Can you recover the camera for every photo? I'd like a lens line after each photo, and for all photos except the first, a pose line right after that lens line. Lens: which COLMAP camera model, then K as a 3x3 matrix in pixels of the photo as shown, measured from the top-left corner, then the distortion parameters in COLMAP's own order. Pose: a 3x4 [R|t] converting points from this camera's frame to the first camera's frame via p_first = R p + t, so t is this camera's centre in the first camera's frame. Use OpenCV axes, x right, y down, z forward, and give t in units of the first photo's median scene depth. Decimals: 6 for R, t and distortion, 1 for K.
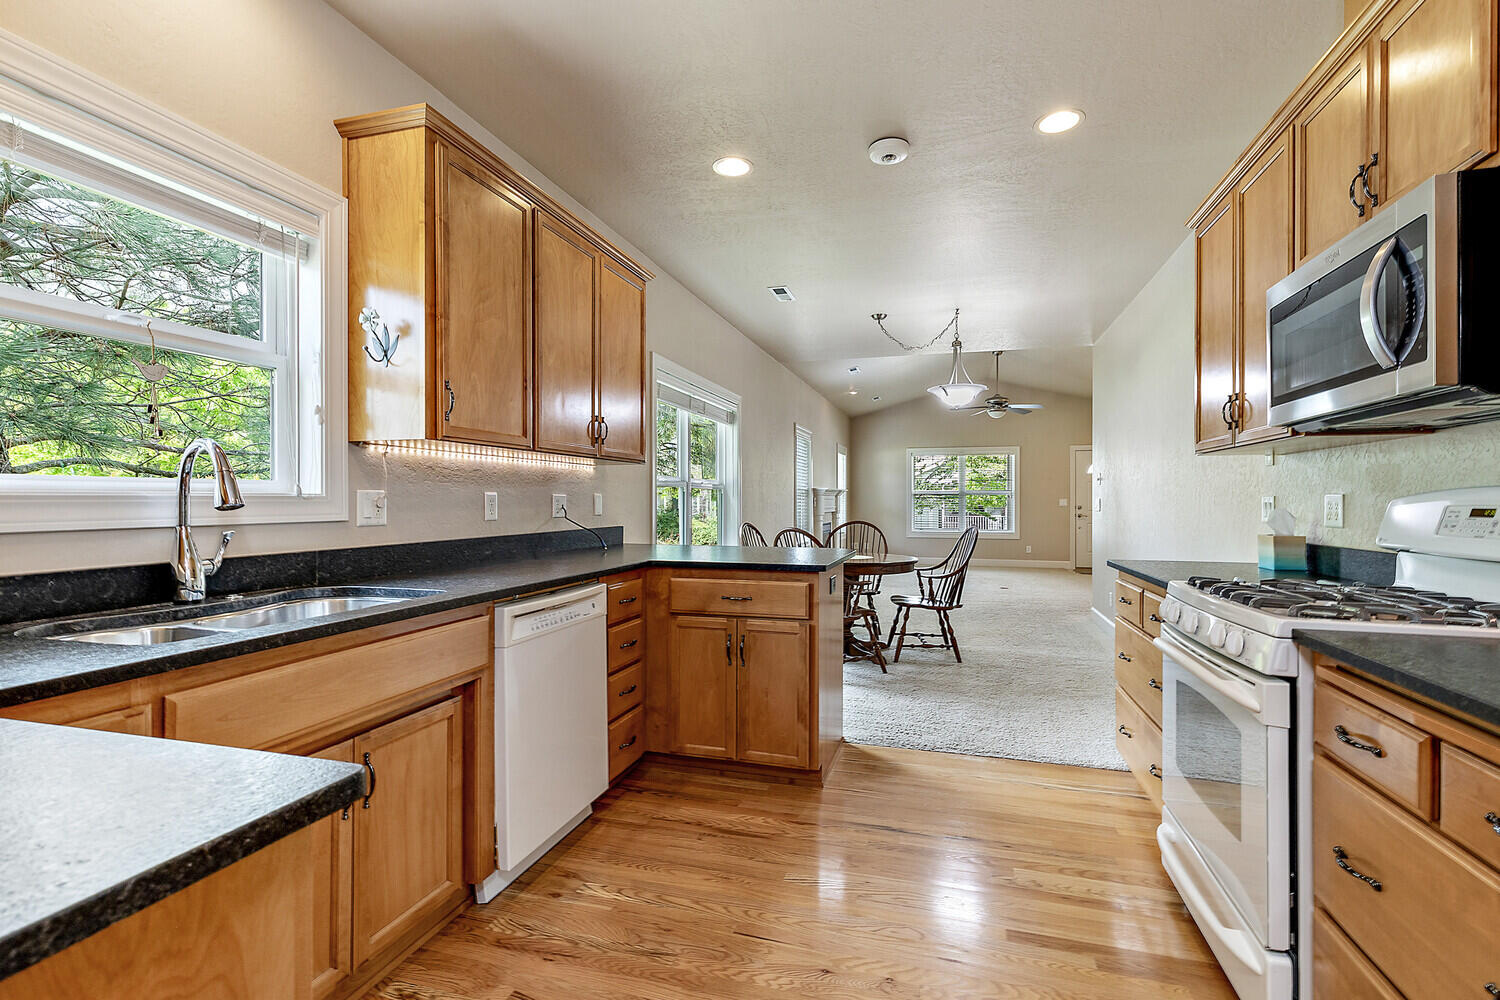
lens RADIAL K [[689.7, 0, 754.1], [0, 689.7, 496.5], [0, 0, 1]] dist [0.007660, -0.000405]
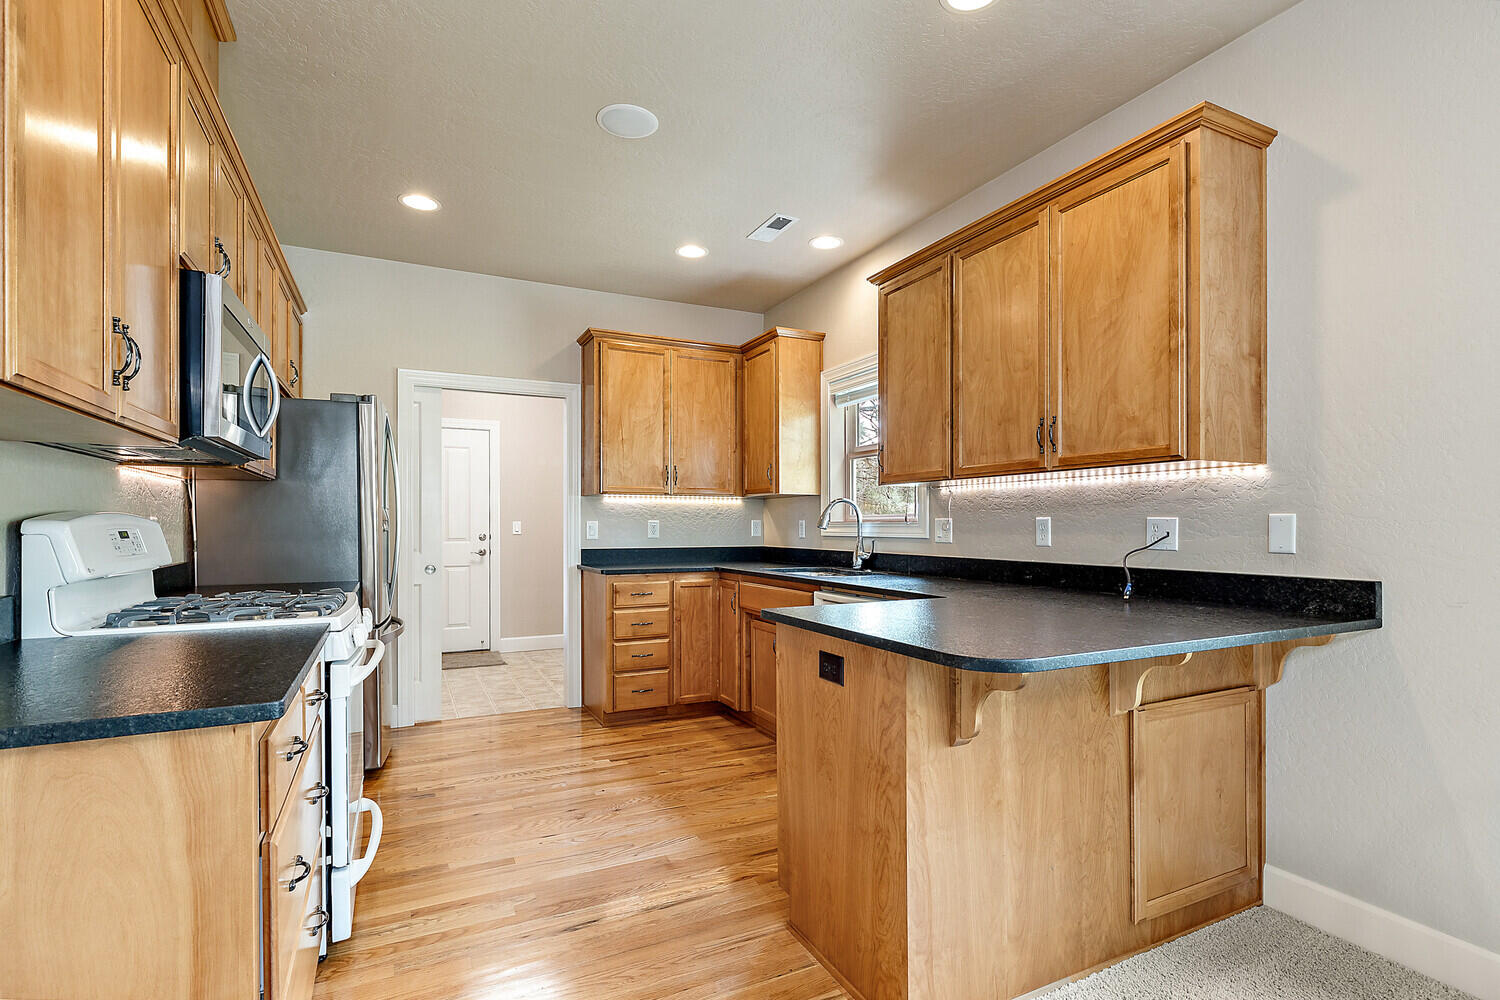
lens RADIAL K [[739.8, 0, 760.1], [0, 739.8, 523.8], [0, 0, 1]] dist [0.021968, -0.000031]
pose [[-0.744314, -0.003964, -0.667818, 0.892669], [0.000401, 0.999980, -0.006382, 0.013913], [0.667829, -0.005018, -0.744298, 2.194947]]
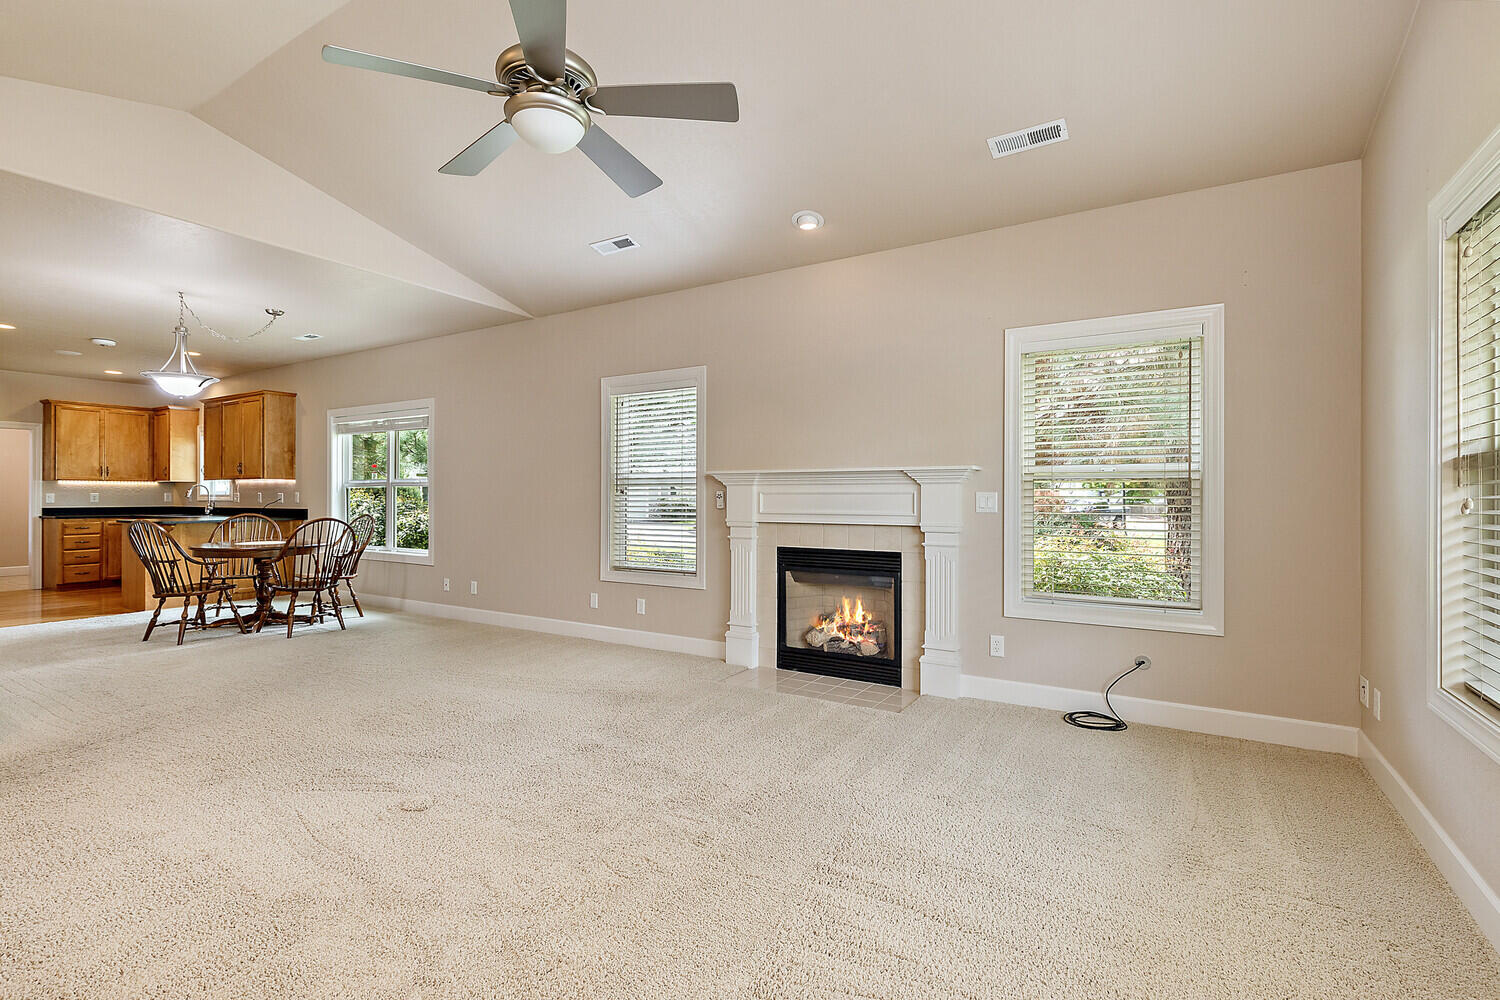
lens RADIAL K [[689.7, 0, 746.5], [0, 689.7, 492.3], [0, 0, 1]] dist [0.007660, -0.000405]
pose [[-0.279622, -0.010317, -0.960055, 2.662280], [0.002012, 0.999934, -0.011332, 0.041125], [0.960108, -0.005100, -0.279582, 5.465928]]
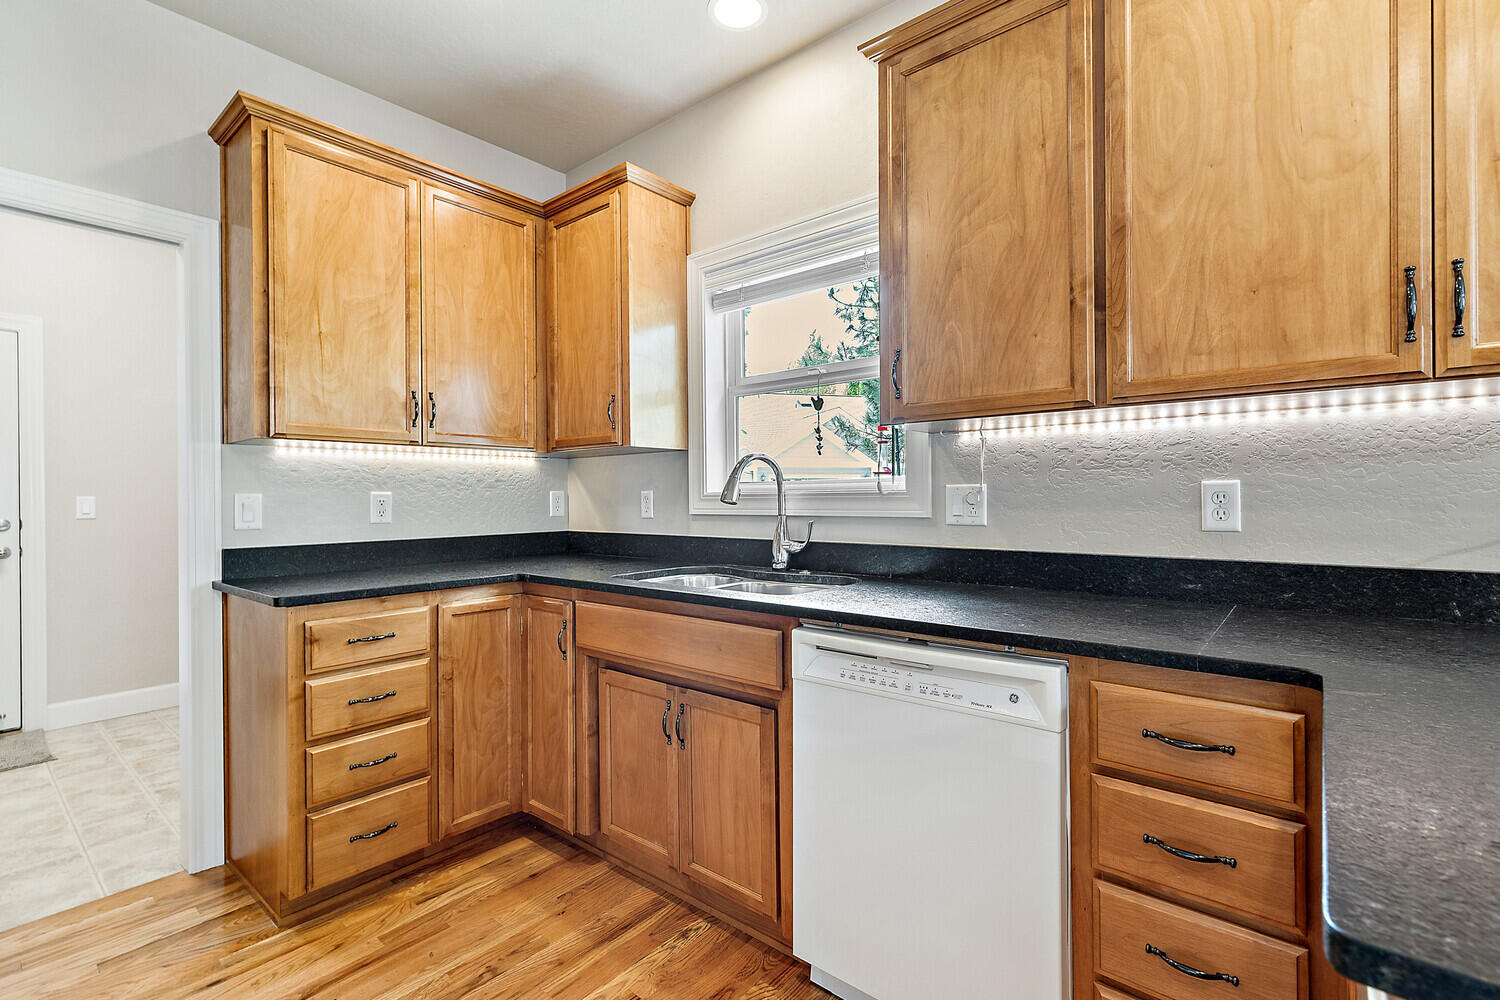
lens RADIAL K [[689.7, 0, 757.2], [0, 689.7, 491.8], [0, 0, 1]] dist [0.007660, -0.000405]
pose [[-0.410103, -0.002703, -0.912035, 0.399195], [0.011044, 0.999908, -0.007930, 0.004894], [0.911972, -0.013324, -0.410036, 1.291092]]
